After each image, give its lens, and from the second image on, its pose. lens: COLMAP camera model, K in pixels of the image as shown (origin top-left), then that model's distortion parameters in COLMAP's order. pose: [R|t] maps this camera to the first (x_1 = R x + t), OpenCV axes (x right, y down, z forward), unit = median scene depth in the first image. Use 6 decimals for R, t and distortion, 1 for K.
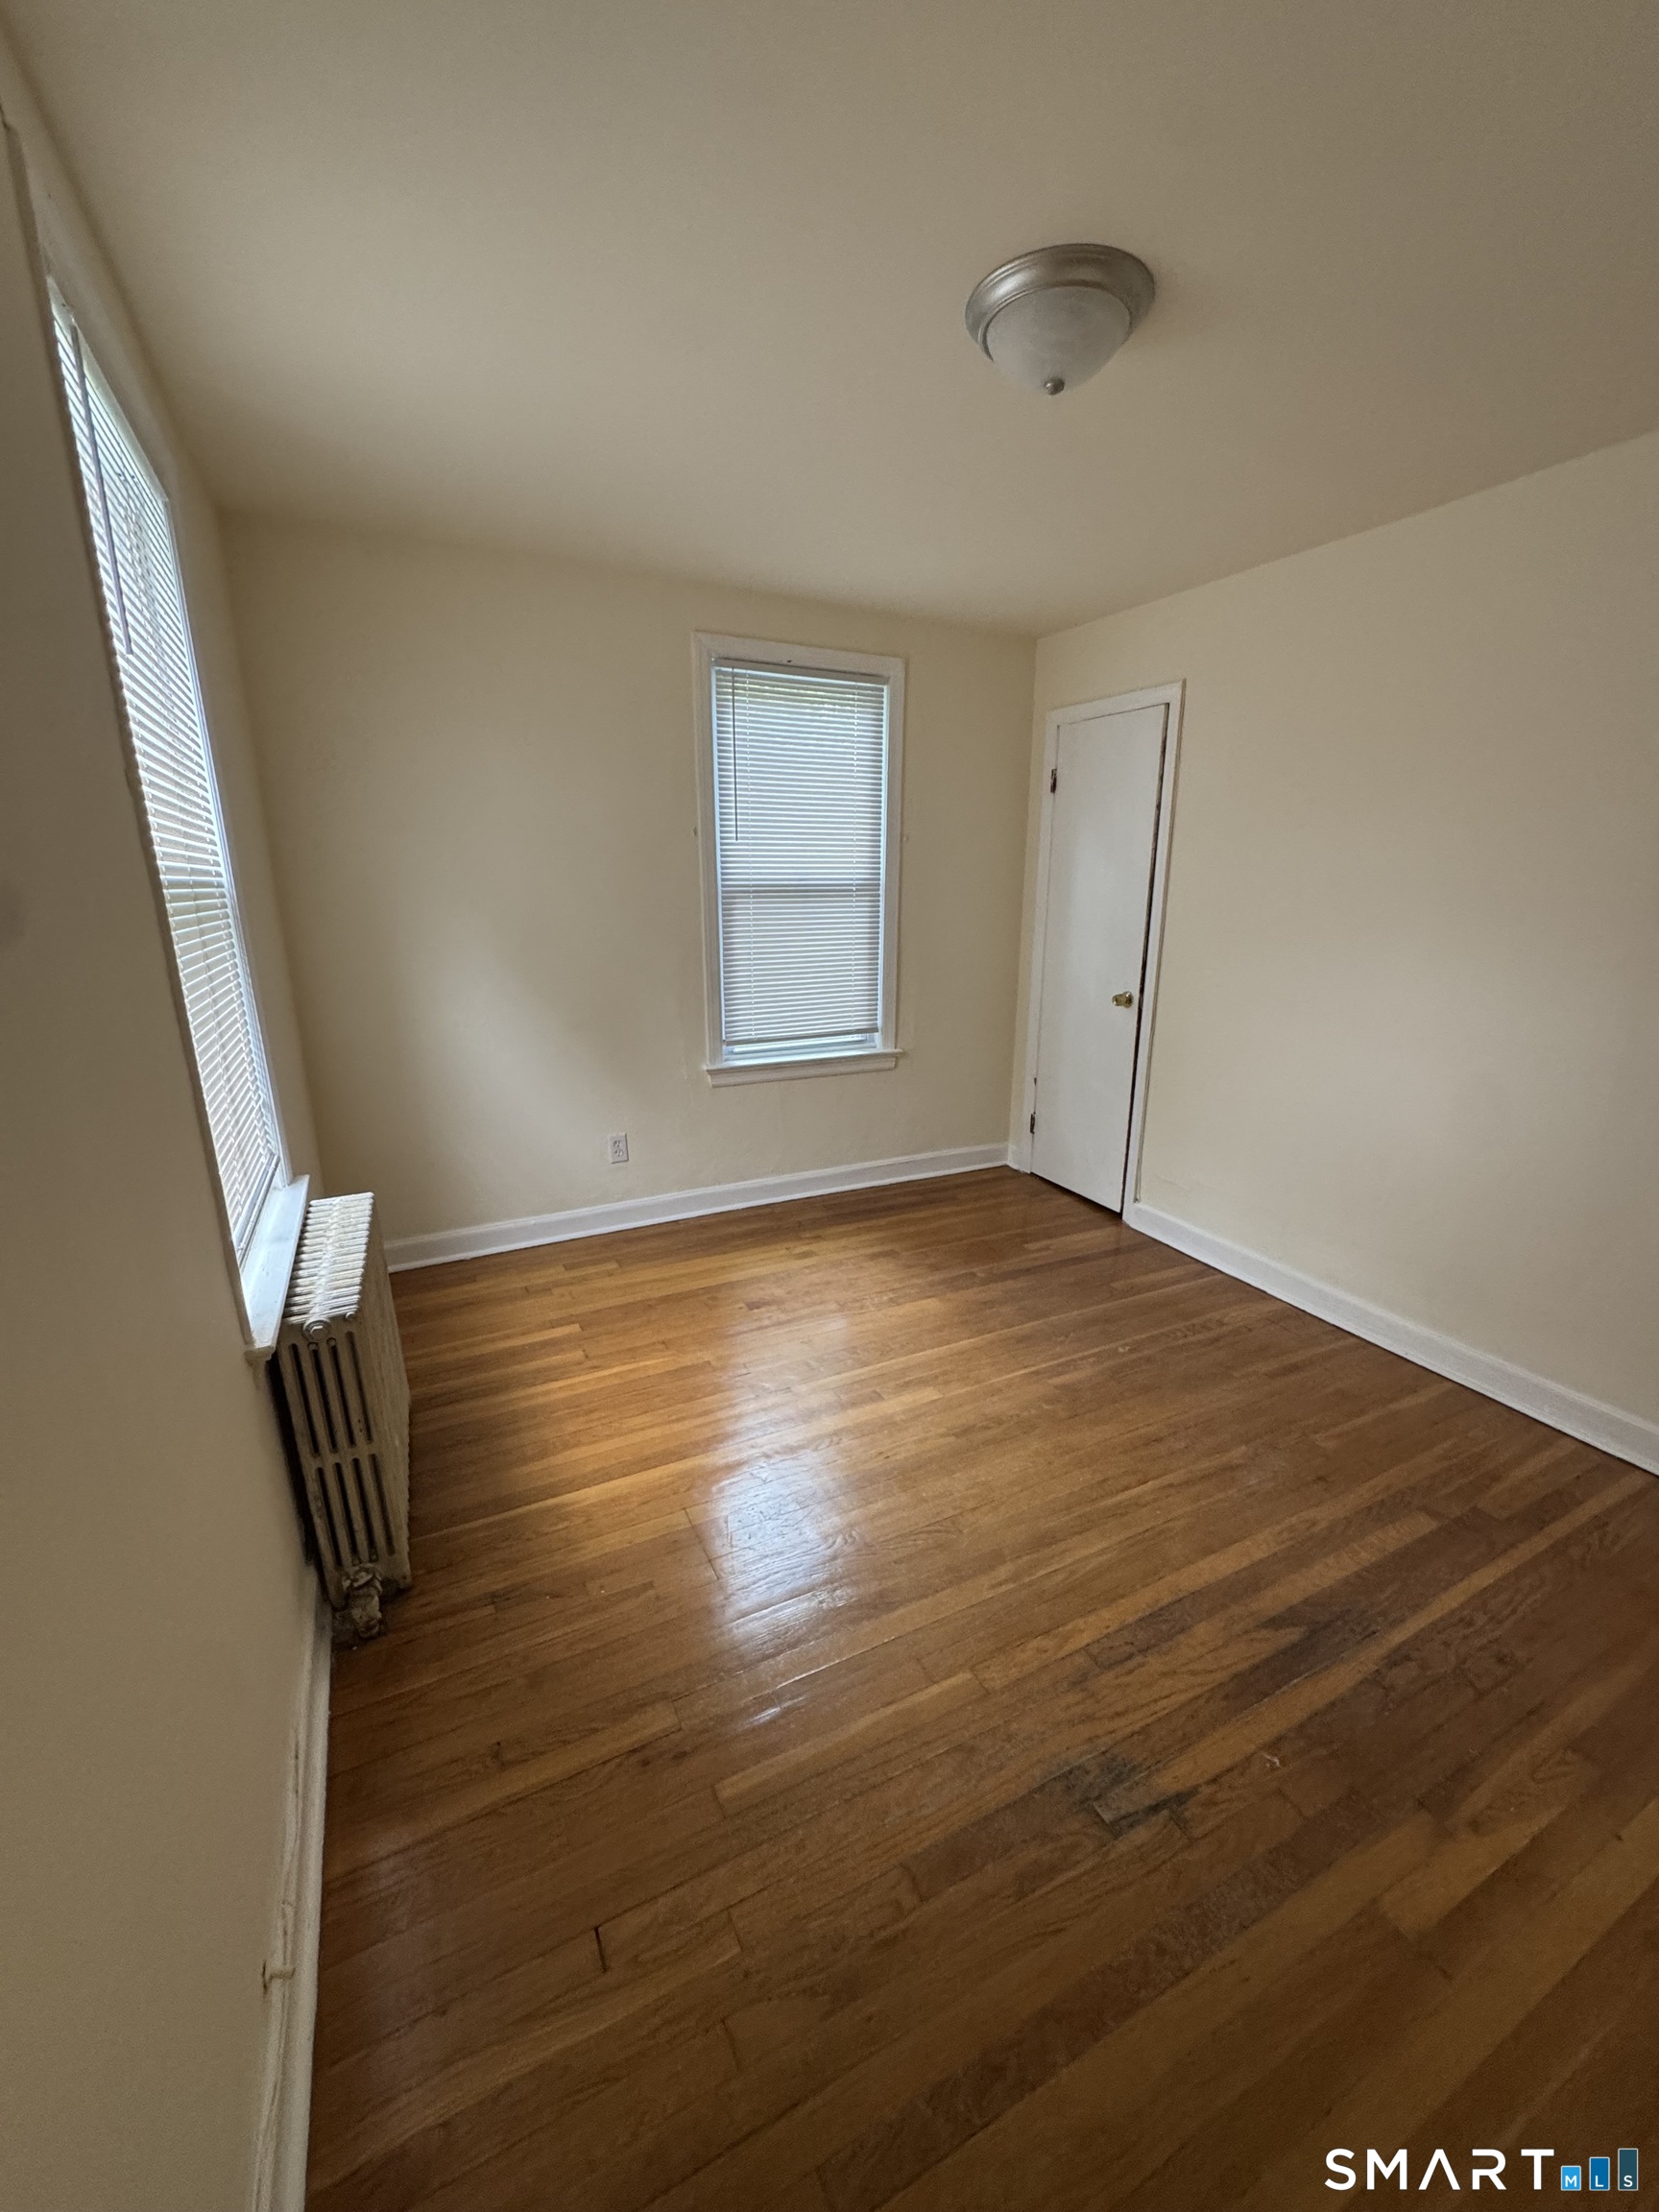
lens RADIAL K [[876.2, 0, 833.2], [0, 876.2, 1117.7], [0, 0, 1]] dist [-0.002414, -0.001291]
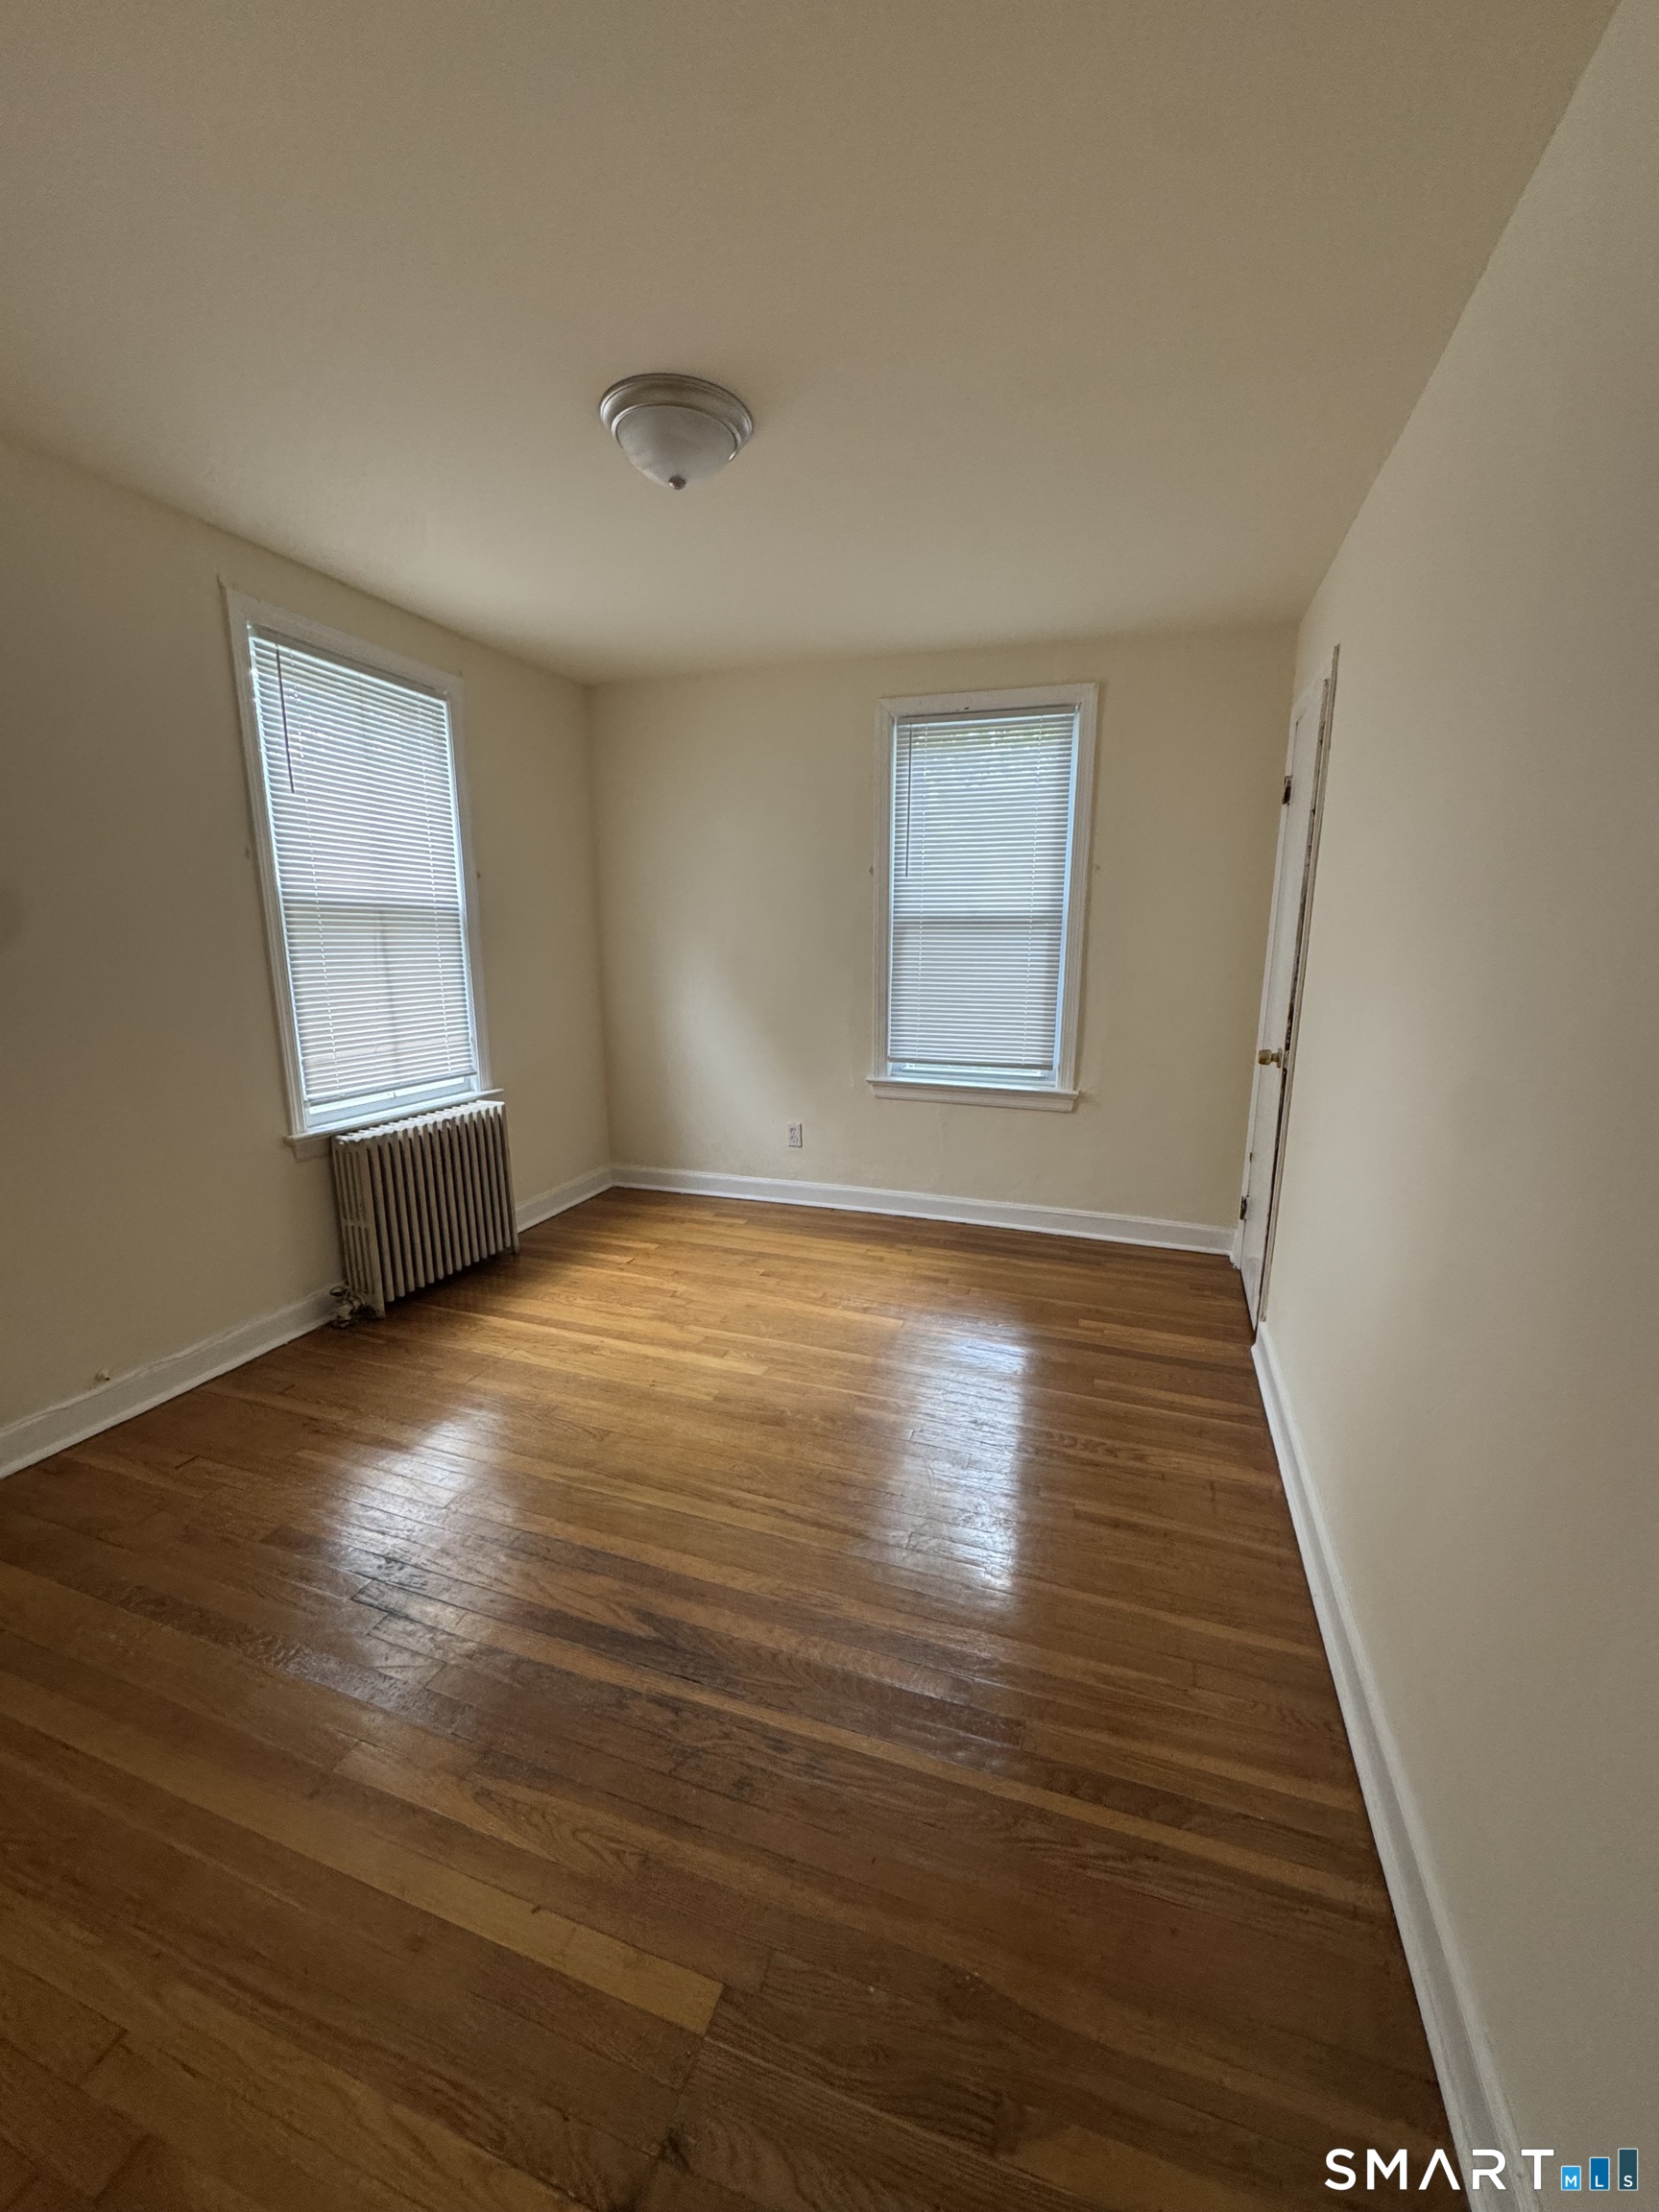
lens RADIAL K [[876.2, 0, 830.0], [0, 876.2, 1115.7], [0, 0, 1]] dist [-0.002414, -0.001291]
pose [[0.696895, 0.149685, -0.701379, 0.625413], [-0.194618, 0.980750, 0.015934, -0.019057], [0.690262, 0.125396, 0.712611, 0.179053]]
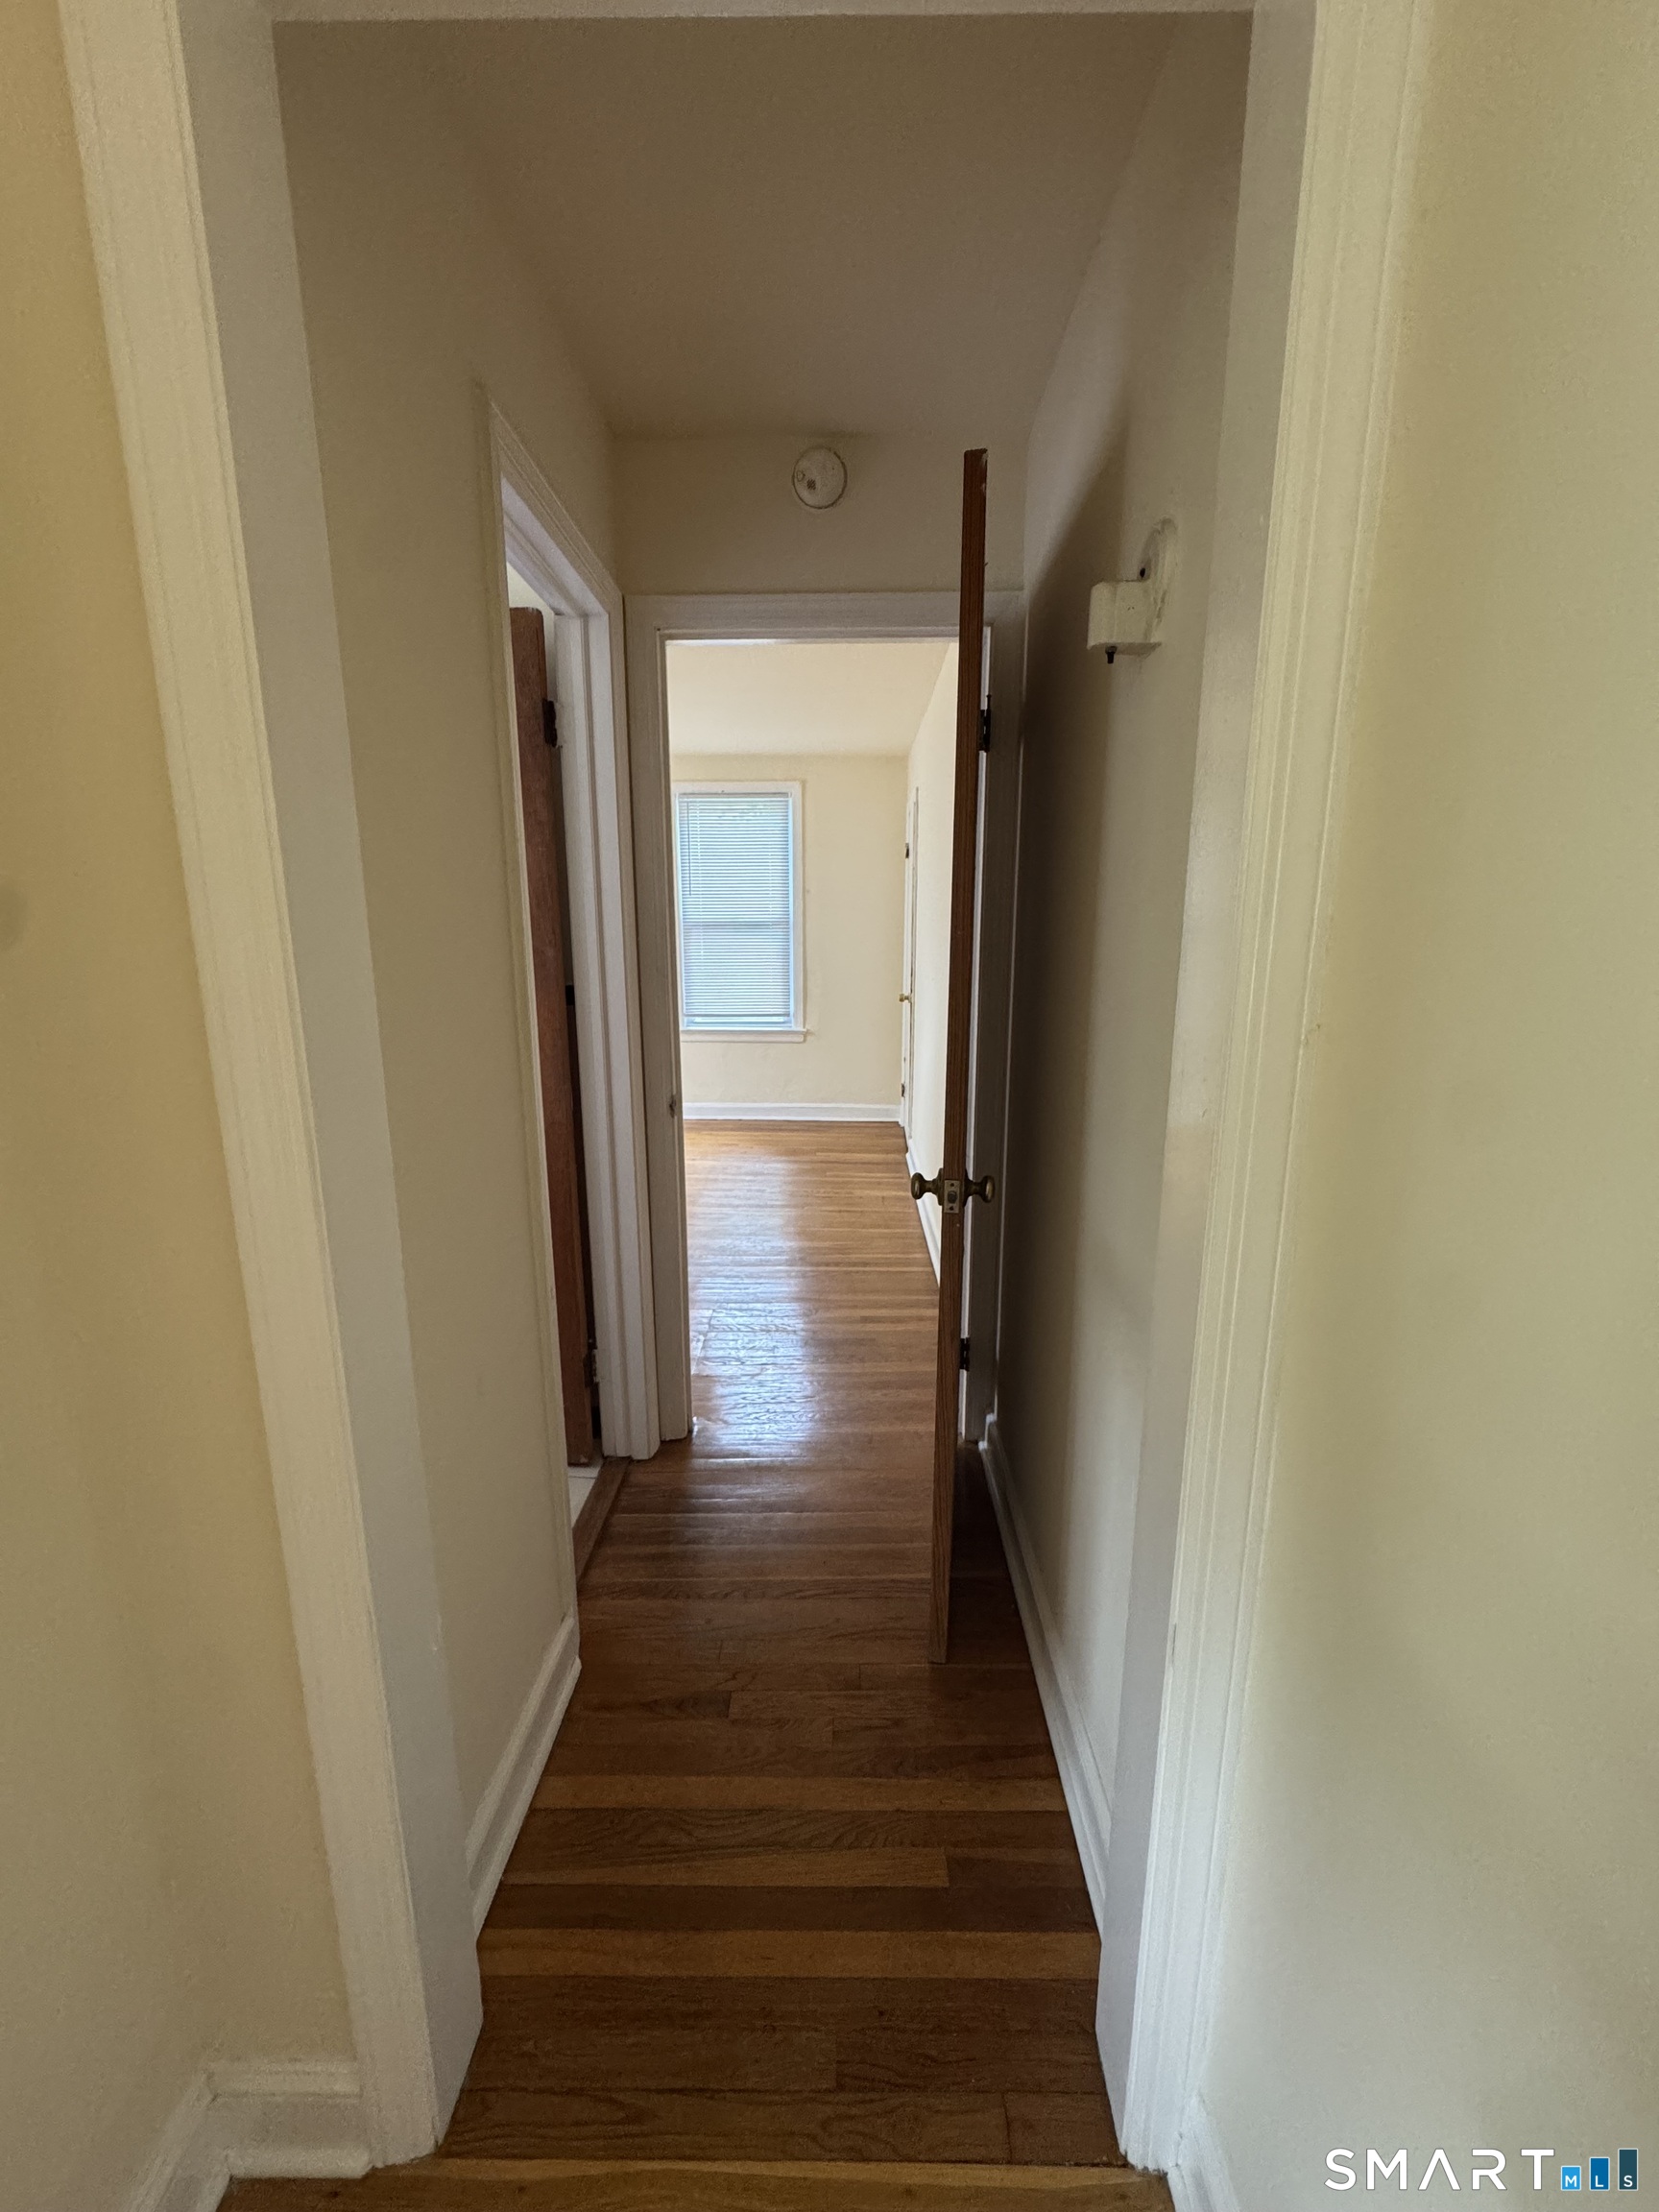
lens RADIAL K [[876.2, 0, 827.3], [0, 876.2, 1110.4], [0, 0, 1]] dist [-0.002414, -0.001291]
pose [[0.884231, 0.094894, -0.457308, 0.923530], [-0.123053, 0.991881, -0.032107, 0.118933], [0.450549, 0.084663, 0.888728, -0.355263]]
